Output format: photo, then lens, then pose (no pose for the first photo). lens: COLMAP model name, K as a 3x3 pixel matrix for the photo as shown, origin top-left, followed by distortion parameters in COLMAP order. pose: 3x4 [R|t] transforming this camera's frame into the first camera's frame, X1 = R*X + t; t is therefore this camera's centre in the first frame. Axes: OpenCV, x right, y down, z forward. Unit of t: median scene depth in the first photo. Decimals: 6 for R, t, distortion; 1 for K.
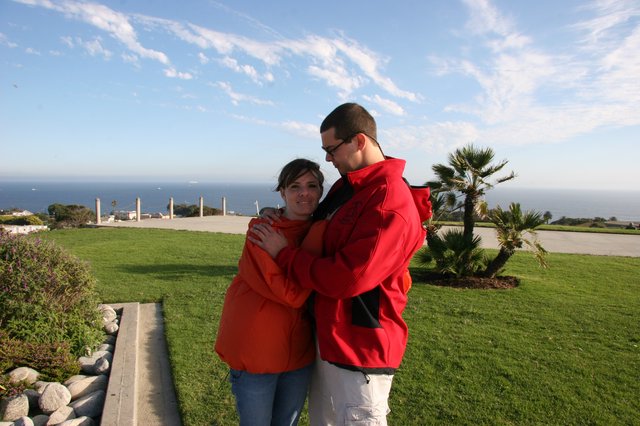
lens RADIAL K [[463.9, 0, 320.0], [0, 463.9, 213.0], [0, 0, 1]] dist [-0.191792, 0.108624]
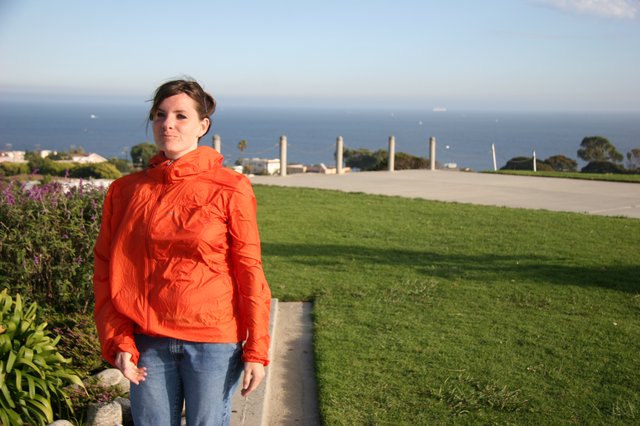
lens RADIAL K [[946.6, 0, 320.0], [0, 946.6, 213.0], [0, 0, 1]] dist [0.185065, 0.091471]
pose [[0.940268, 0.037419, -0.338372, 0.103484], [-0.022157, 0.998560, 0.048857, 0.008582], [0.339713, -0.038442, 0.939743, -0.241276]]
